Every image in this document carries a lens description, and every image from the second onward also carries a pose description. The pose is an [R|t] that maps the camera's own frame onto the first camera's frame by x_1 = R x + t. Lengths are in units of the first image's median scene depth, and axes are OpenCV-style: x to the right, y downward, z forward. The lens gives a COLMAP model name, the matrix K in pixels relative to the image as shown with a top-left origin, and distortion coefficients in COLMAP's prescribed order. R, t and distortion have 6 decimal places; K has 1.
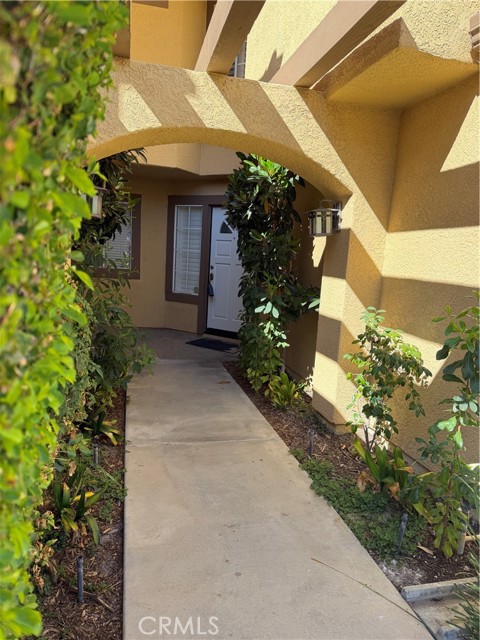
lens RADIAL K [[448.6, 0, 240.0], [0, 448.6, 320.0], [0, 0, 1]] dist [0.064328, -0.080869]
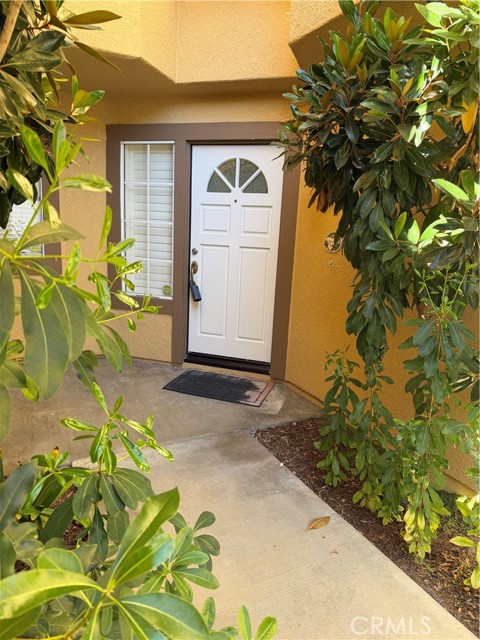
lens RADIAL K [[448.6, 0, 240.0], [0, 448.6, 320.0], [0, 0, 1]] dist [0.064328, -0.080869]
pose [[0.976170, -0.058878, 0.208866, -0.132128], [0.045309, 0.996575, 0.069169, -0.065534], [-0.212223, -0.058057, 0.975495, 0.407199]]
